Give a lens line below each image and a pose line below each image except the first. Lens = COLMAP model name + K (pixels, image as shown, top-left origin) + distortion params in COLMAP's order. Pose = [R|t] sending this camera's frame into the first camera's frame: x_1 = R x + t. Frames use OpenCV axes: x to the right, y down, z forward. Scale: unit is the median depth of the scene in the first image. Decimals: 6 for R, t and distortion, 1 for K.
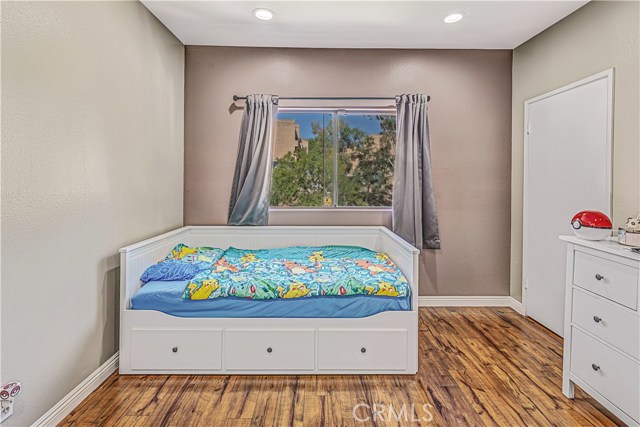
lens RADIAL K [[288.9, 0, 320.2], [0, 288.9, 181.3], [0, 0, 1]] dist [0.000558, 0.000266]
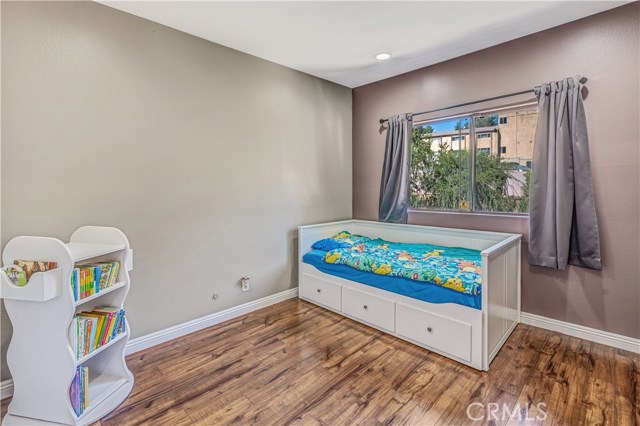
lens RADIAL K [[294.3, 0, 321.0], [0, 294.3, 184.2], [0, 0, 1]] dist [0.001267, -0.000121]
pose [[0.698208, -0.020128, -0.715612, 0.686970], [0.018006, 0.999782, -0.010554, -0.004233], [0.715668, -0.005516, 0.698419, -0.148827]]
